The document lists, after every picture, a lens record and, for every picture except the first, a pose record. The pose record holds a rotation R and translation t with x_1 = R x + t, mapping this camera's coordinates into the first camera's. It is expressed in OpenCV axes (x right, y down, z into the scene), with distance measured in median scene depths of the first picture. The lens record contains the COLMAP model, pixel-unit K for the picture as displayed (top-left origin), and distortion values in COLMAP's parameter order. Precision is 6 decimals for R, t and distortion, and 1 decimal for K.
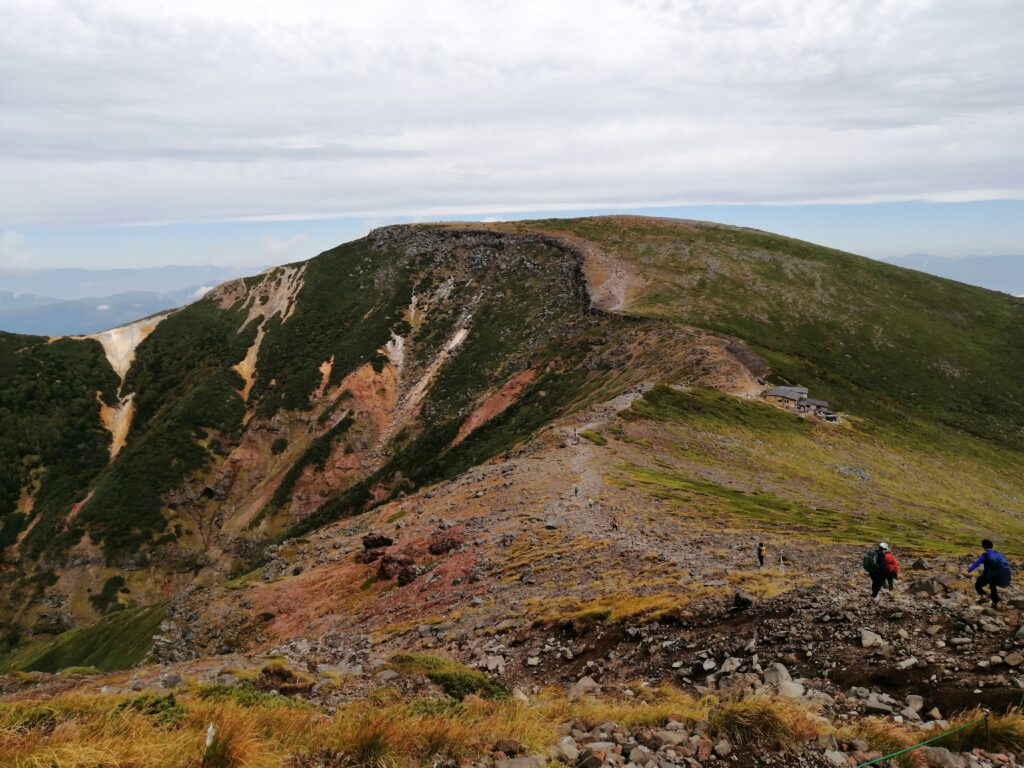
lens RADIAL K [[812.8, 0, 511.2], [0, 812.8, 384.1], [0, 0, 1]] dist [-0.004250, 0.001621]
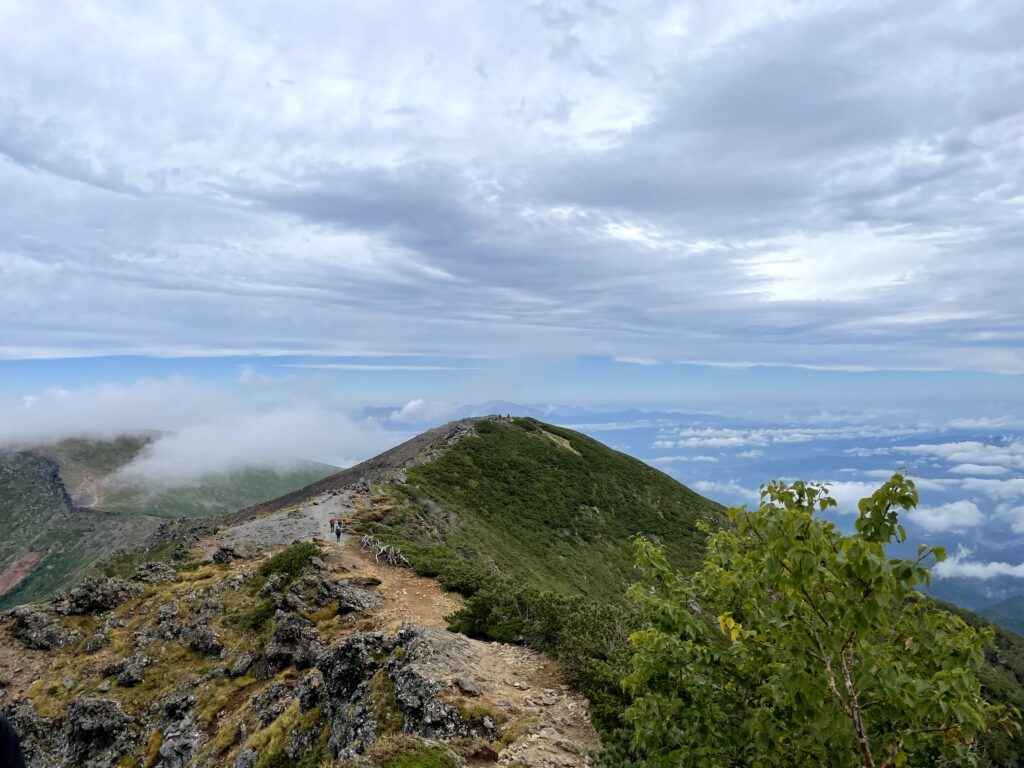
lens RADIAL K [[782.5, 0, 510.6], [0, 782.5, 384.7], [0, 0, 1]] dist [-0.012716, -0.004765]
pose [[0.769044, 0.019092, 0.638911, -0.222699], [0.100553, 0.983495, -0.150422, -0.017572], [-0.631238, 0.179925, 0.754431, -0.681249]]
